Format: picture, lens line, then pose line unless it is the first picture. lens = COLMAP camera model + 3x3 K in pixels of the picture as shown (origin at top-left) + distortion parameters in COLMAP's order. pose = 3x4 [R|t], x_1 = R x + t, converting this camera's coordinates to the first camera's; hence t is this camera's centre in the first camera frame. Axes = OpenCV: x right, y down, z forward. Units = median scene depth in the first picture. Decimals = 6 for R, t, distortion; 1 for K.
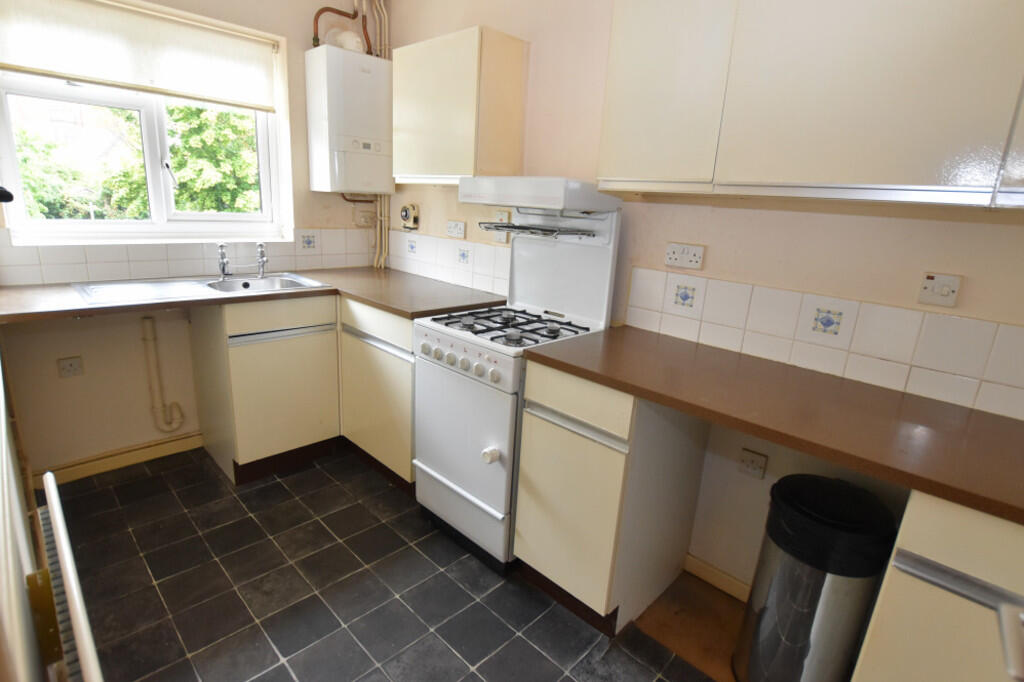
lens RADIAL K [[507.1, 0, 512.0], [0, 507.1, 341.0], [0, 0, 1]] dist [-0.025388, 0.000593]
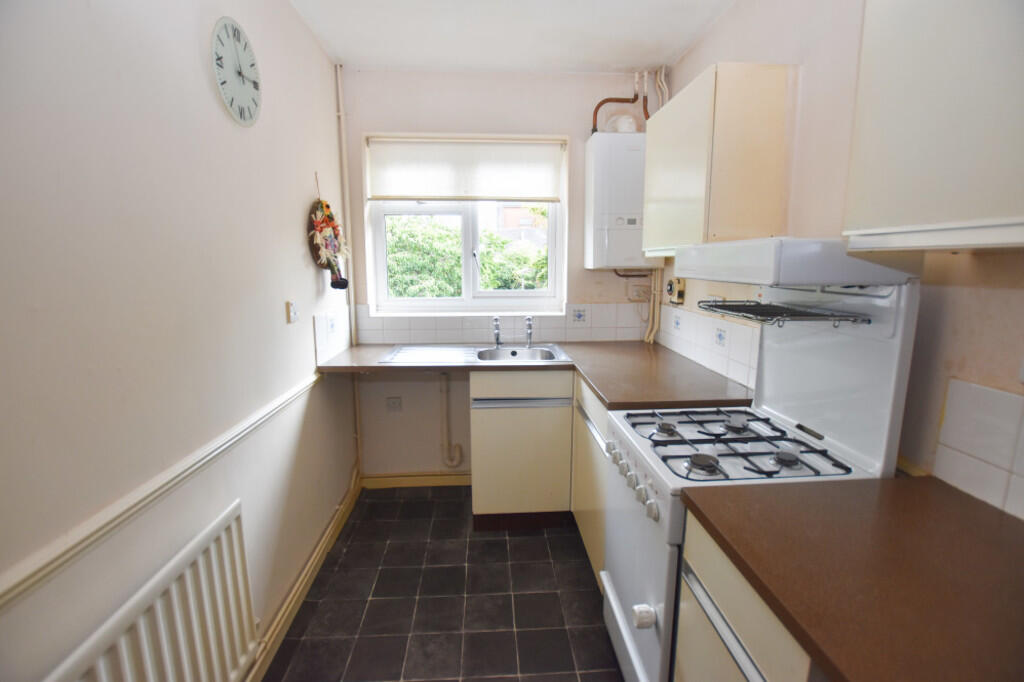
lens RADIAL K [[459.3, 0, 512.0], [0, 459.3, 341.0], [0, 0, 1]] dist [-0.027034, 0.000197]
pose [[0.737923, 0.053683, -0.672747, 0.168672], [-0.133154, 0.988818, -0.067149, -0.070476], [0.661619, 0.139130, 0.736819, 0.237640]]
